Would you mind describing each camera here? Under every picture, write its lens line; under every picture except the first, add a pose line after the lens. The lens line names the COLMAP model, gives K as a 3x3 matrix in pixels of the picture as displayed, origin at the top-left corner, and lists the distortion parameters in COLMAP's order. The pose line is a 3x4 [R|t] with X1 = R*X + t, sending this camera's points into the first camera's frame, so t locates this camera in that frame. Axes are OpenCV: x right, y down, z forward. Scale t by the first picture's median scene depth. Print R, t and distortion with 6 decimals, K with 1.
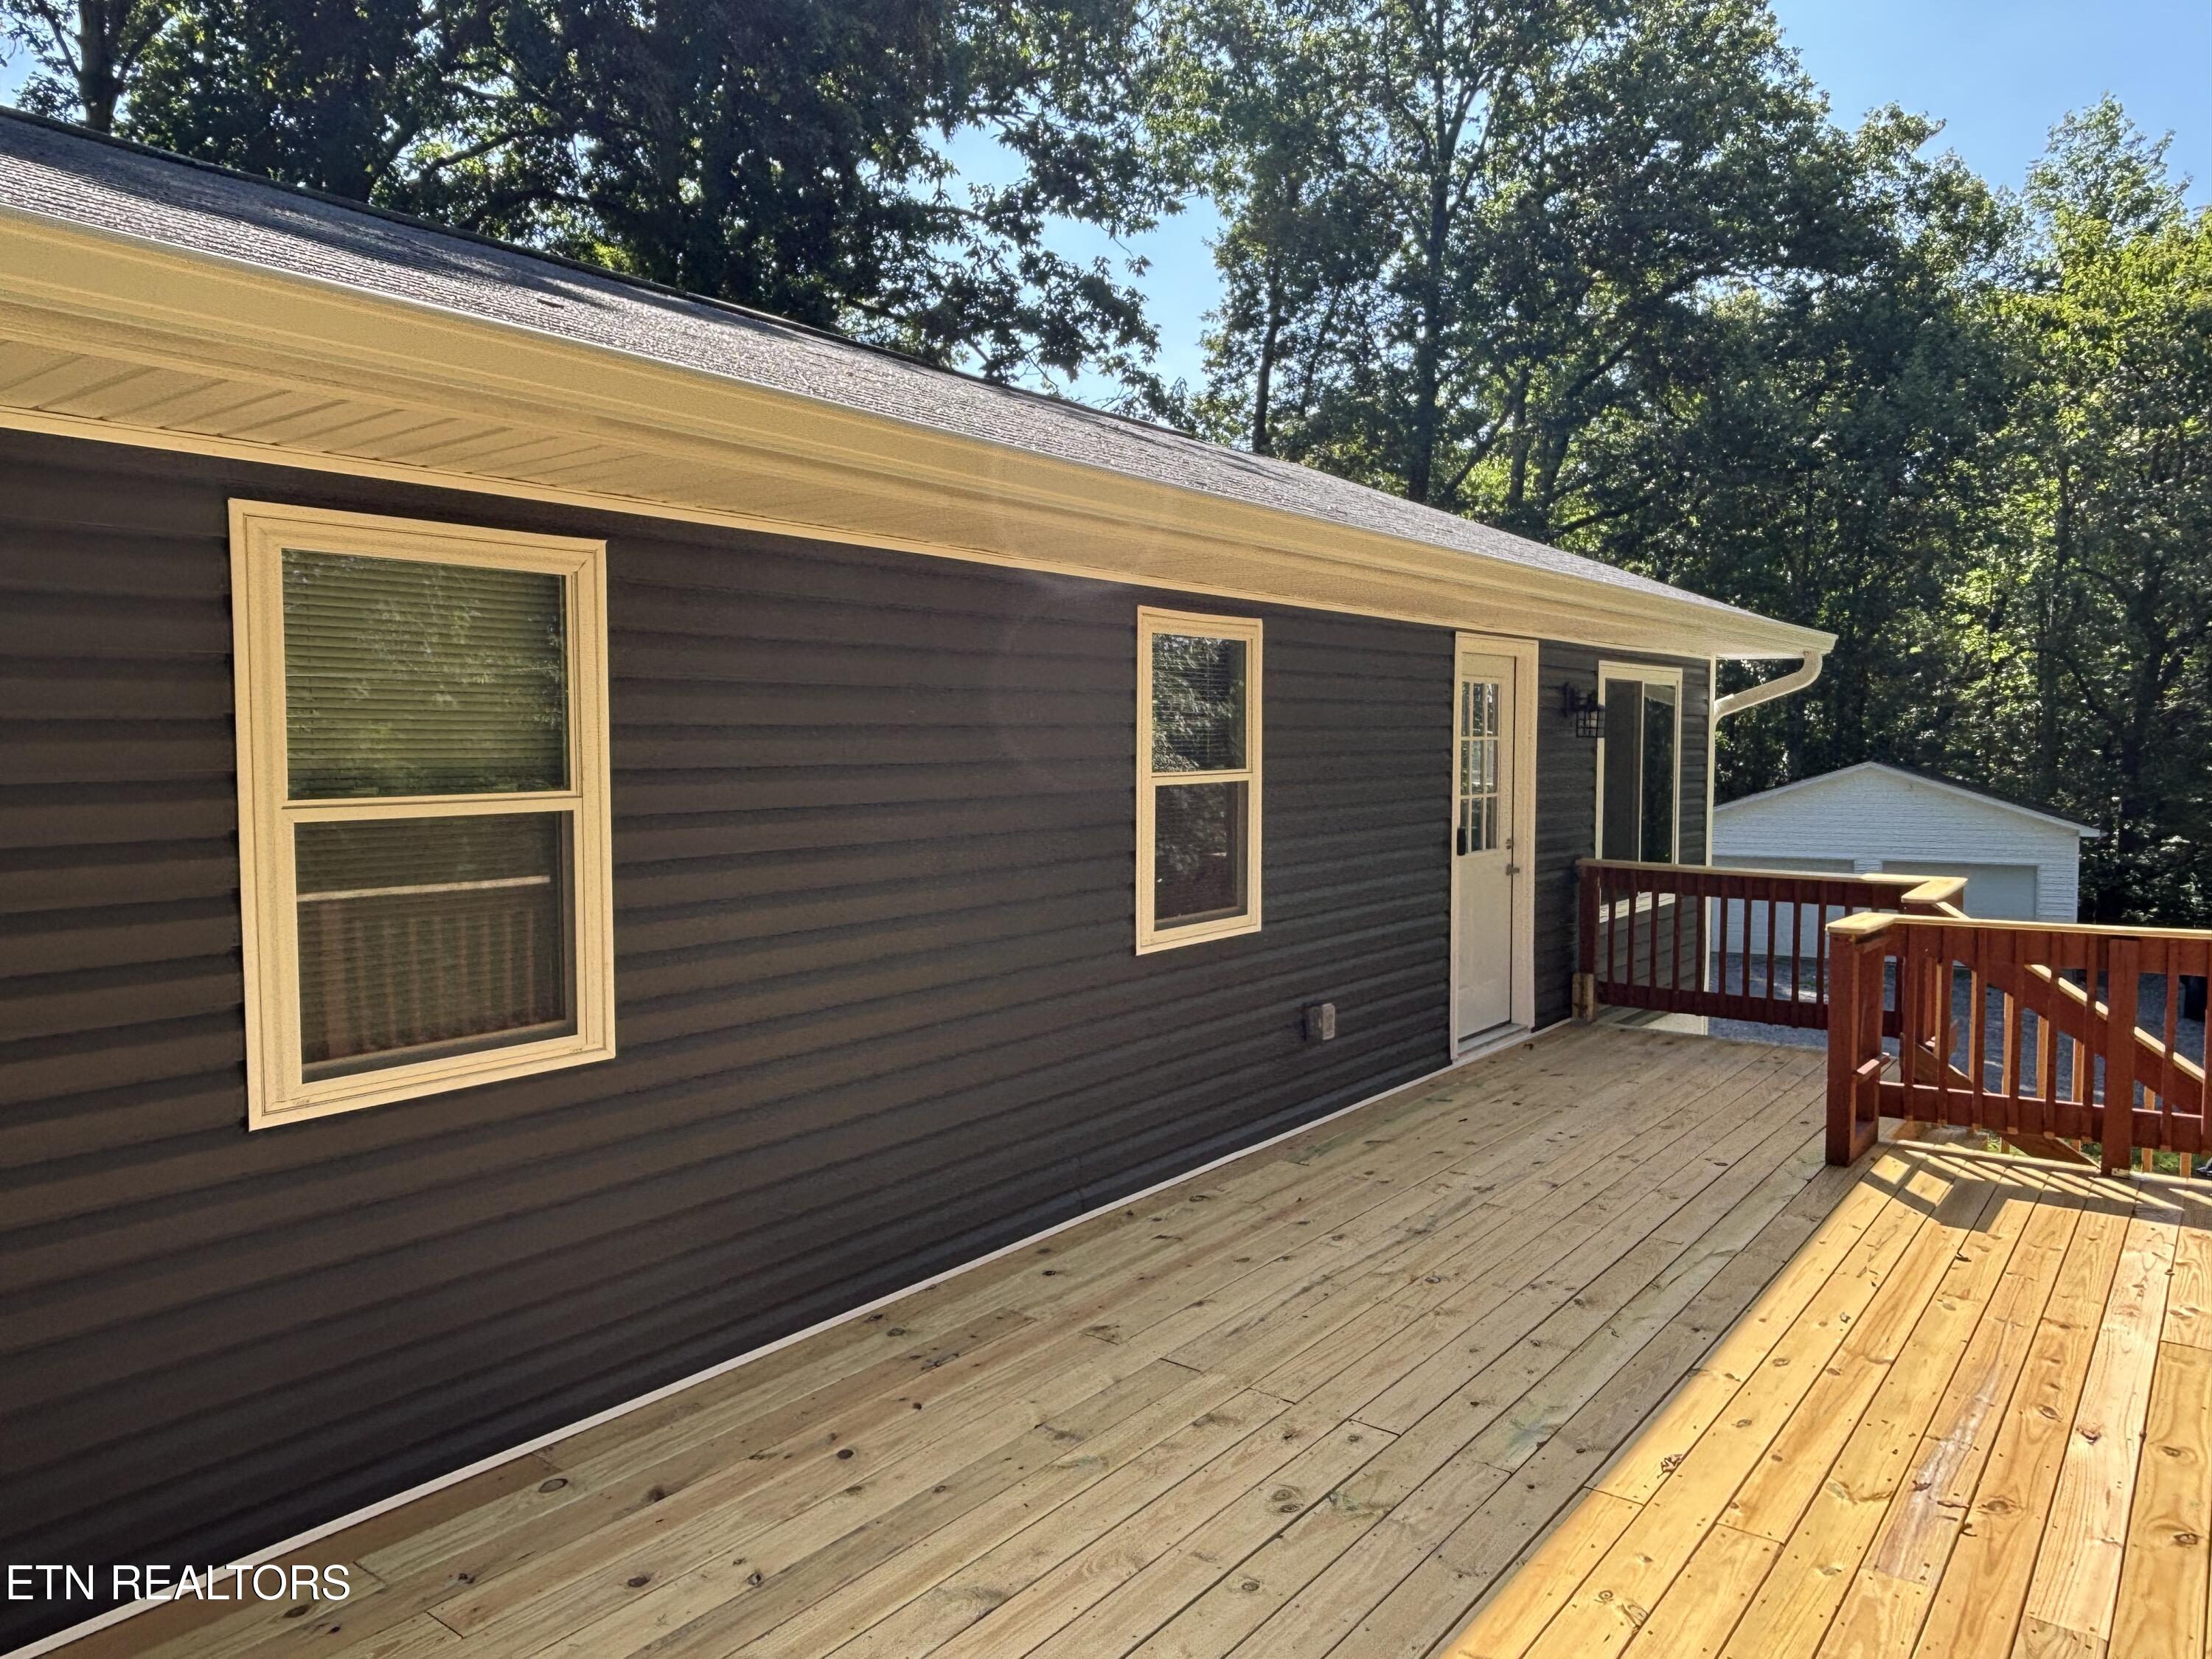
lens RADIAL K [[1521.2, 0, 1106.0], [0, 1521.2, 829.5], [0, 0, 1]] dist [0.047886, -0.076196]
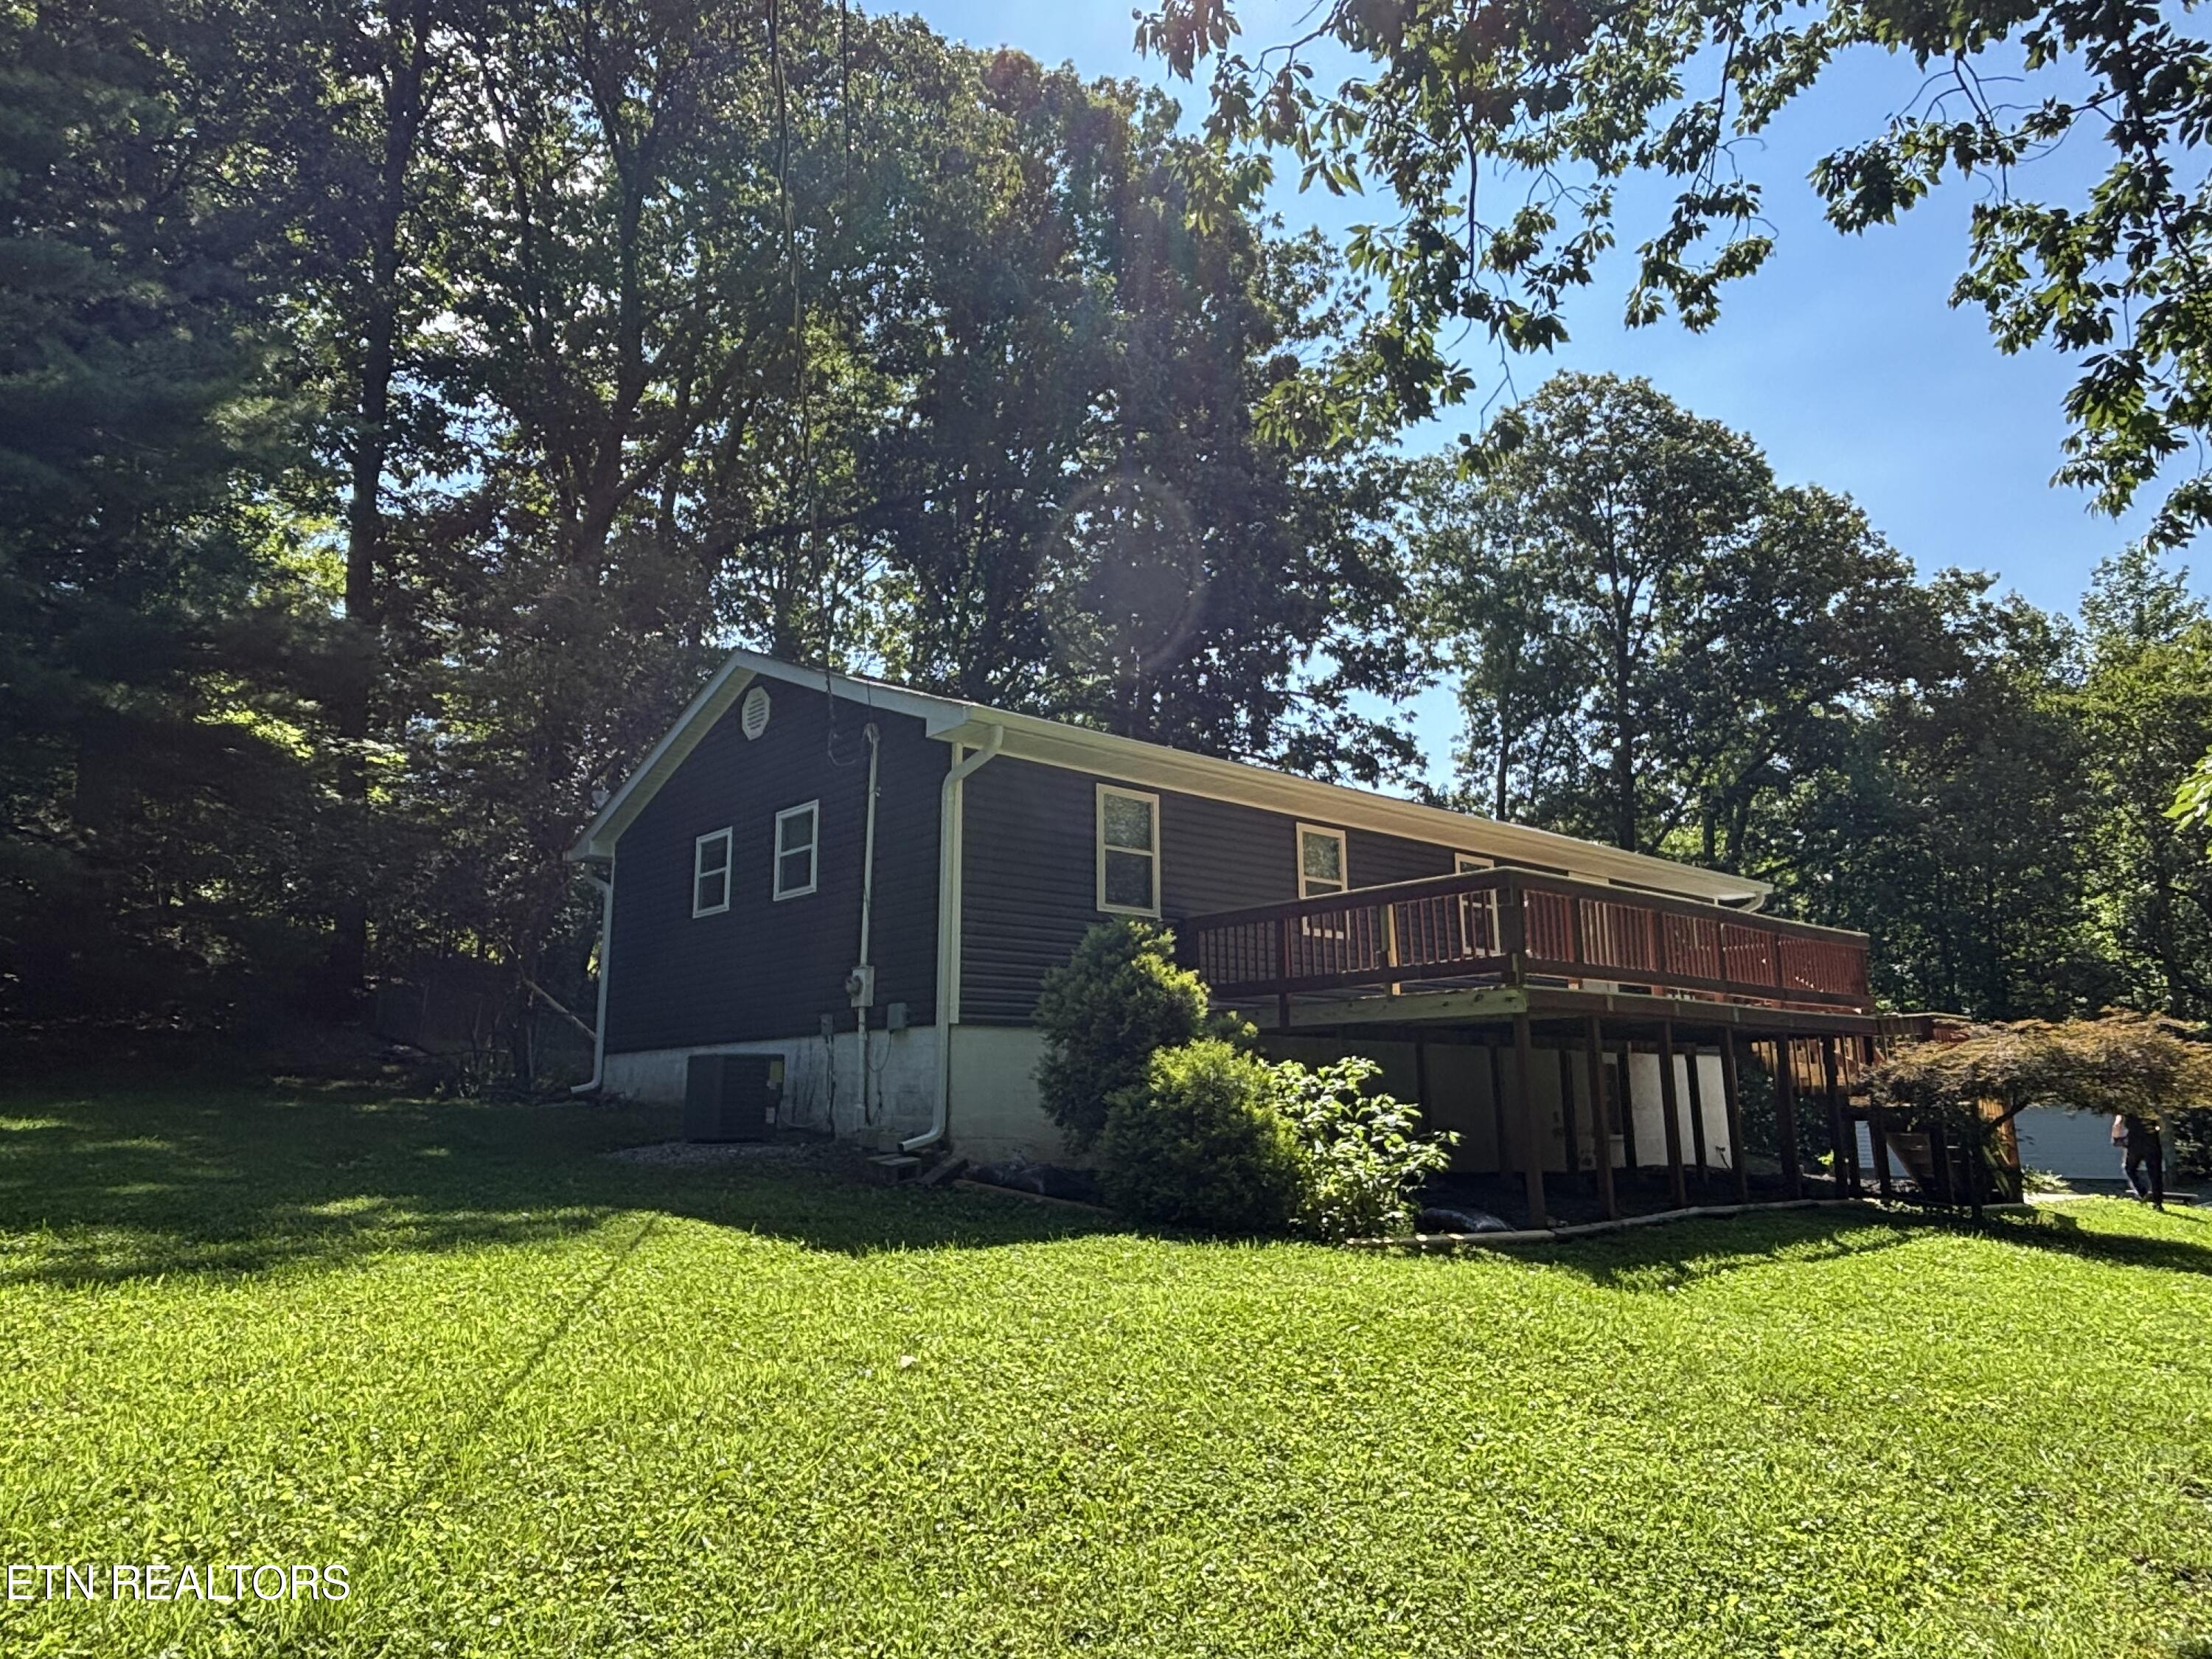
lens RADIAL K [[1349.6, 0, 1106.0], [0, 1349.6, 829.5], [0, 0, 1]] dist [0.063003, -0.080830]
pose [[0.980890, -0.048641, -0.188383, -0.020520], [-0.001063, 0.966890, -0.255190, 0.069696], [0.194558, 0.250514, 0.948362, -0.248411]]
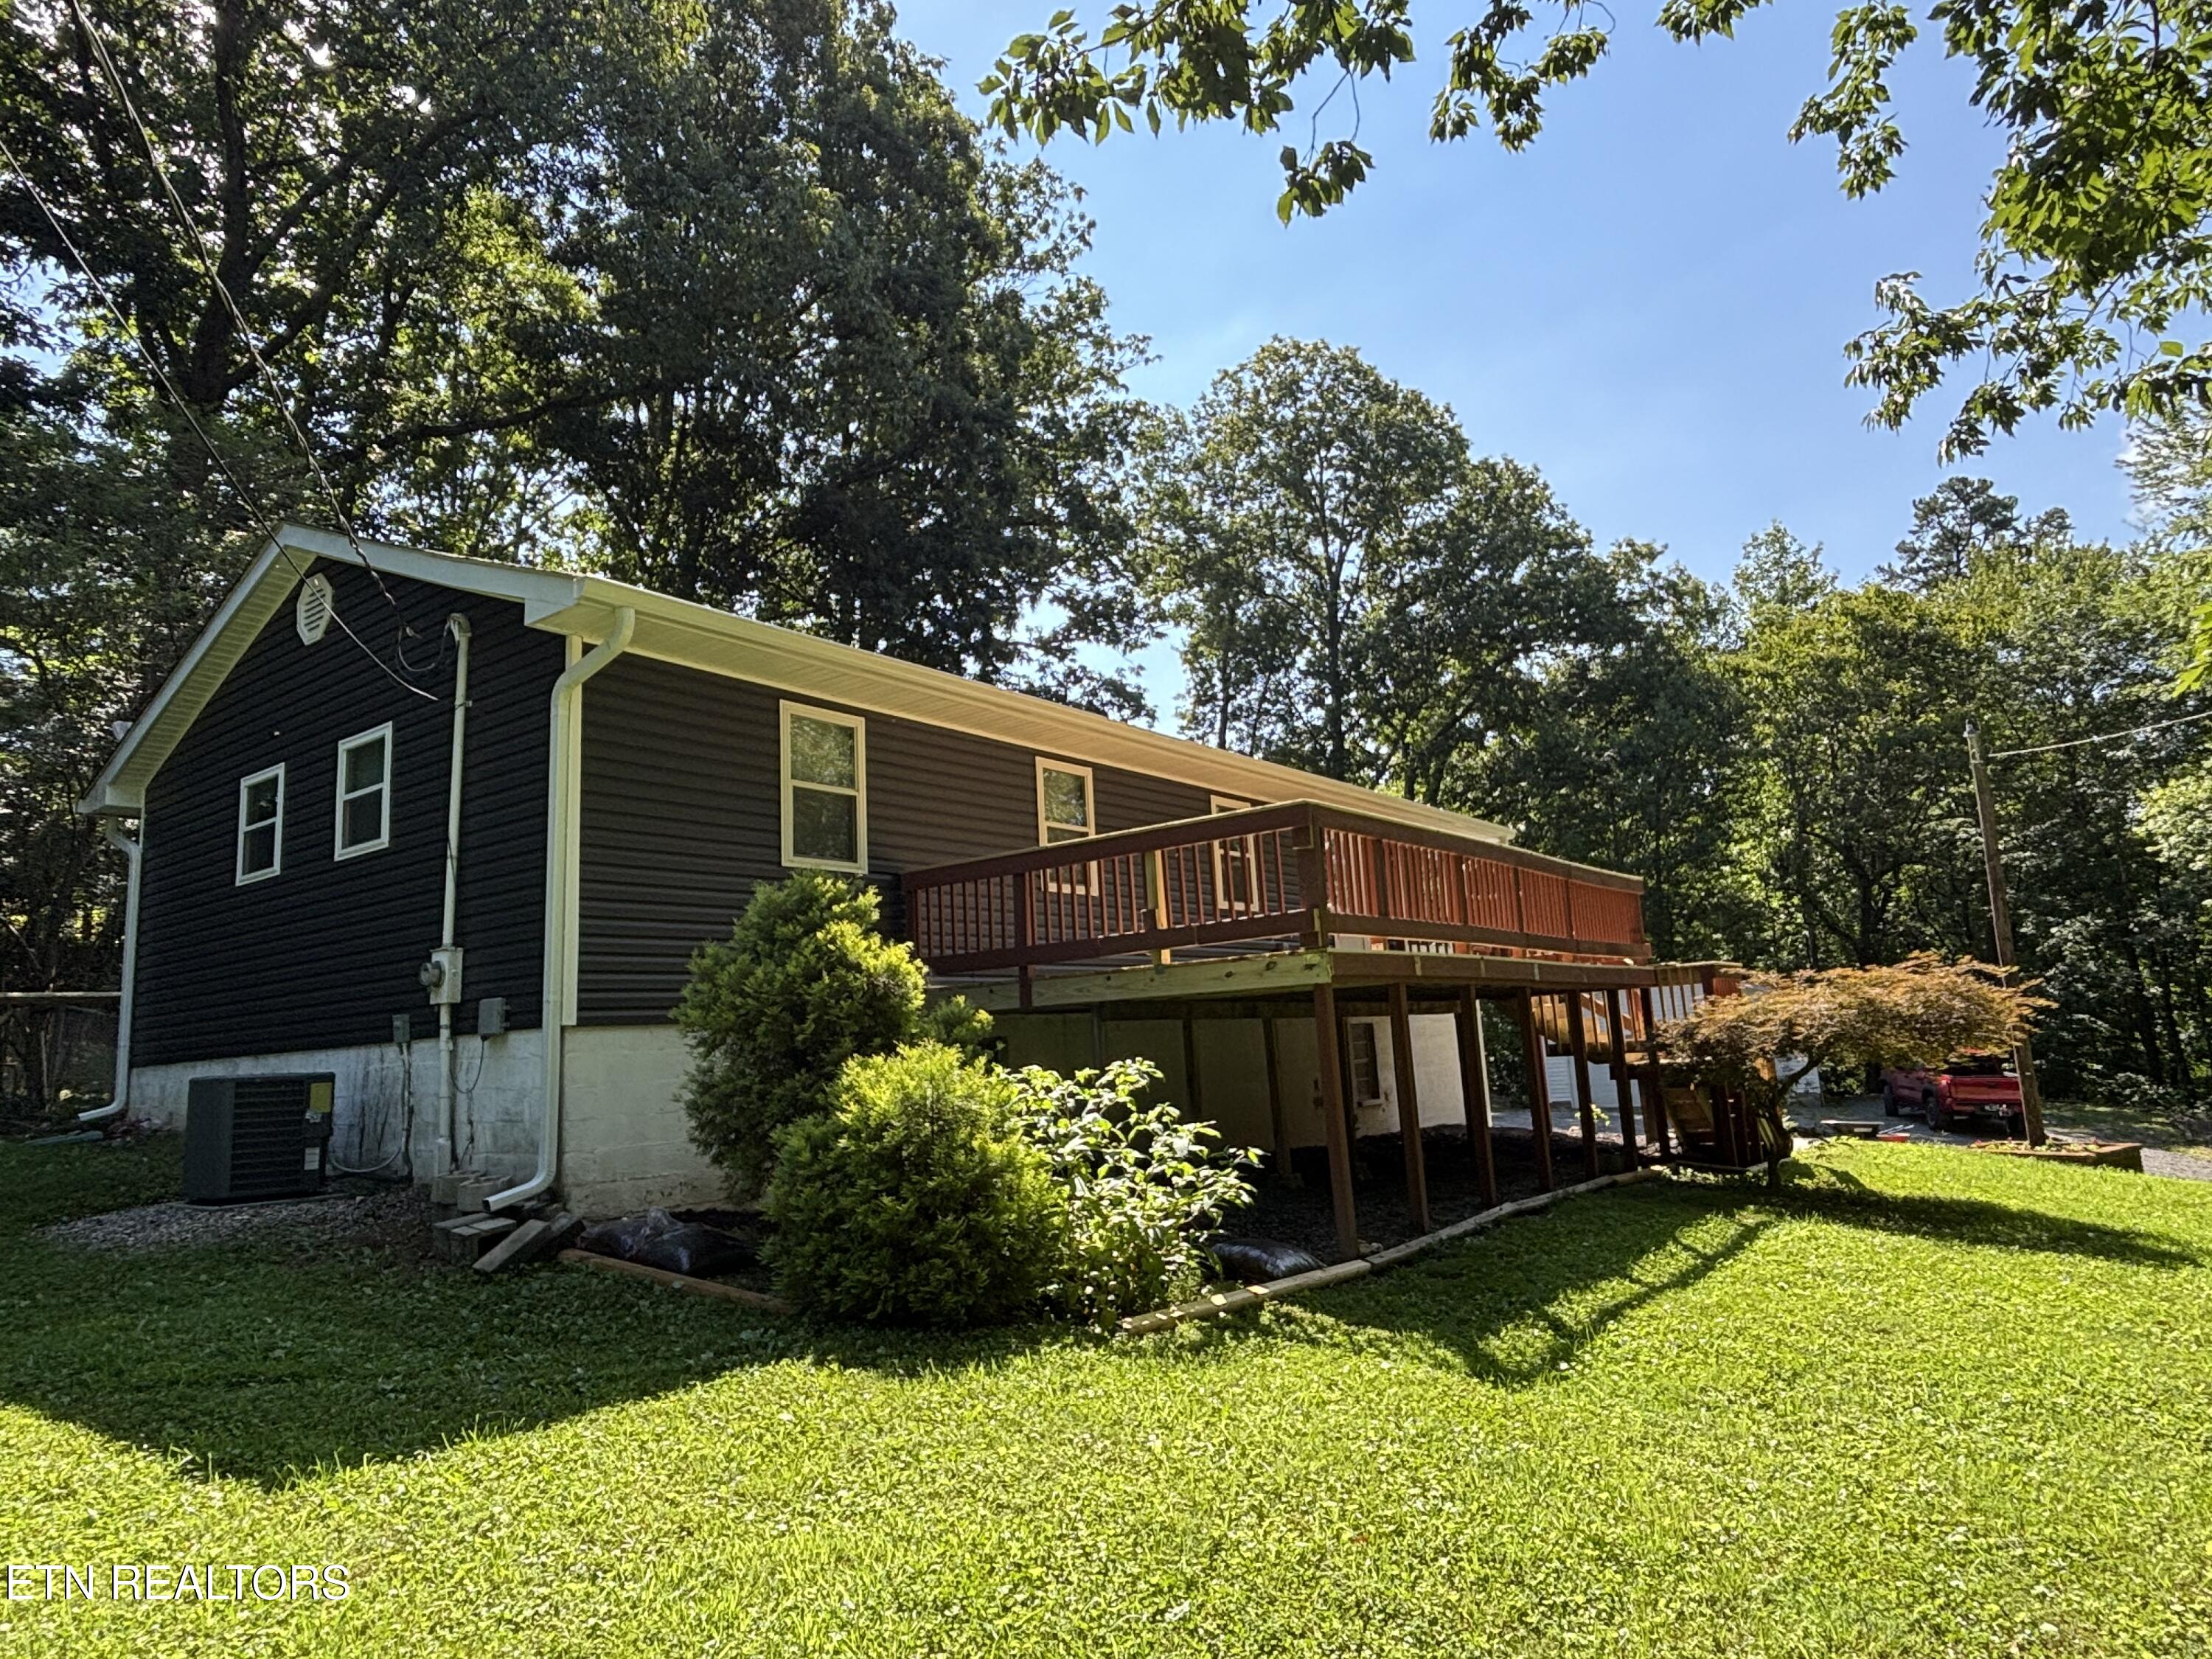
lens RADIAL K [[1304.6, 0, 1091.8], [0, 1304.6, 826.5], [0, 0, 1]] dist [0.069188, -0.096724]
pose [[0.998513, -0.054490, 0.001877, -0.026673], [0.053519, 0.972991, -0.224552, 0.058025], [0.010410, 0.224318, 0.974460, -0.183725]]
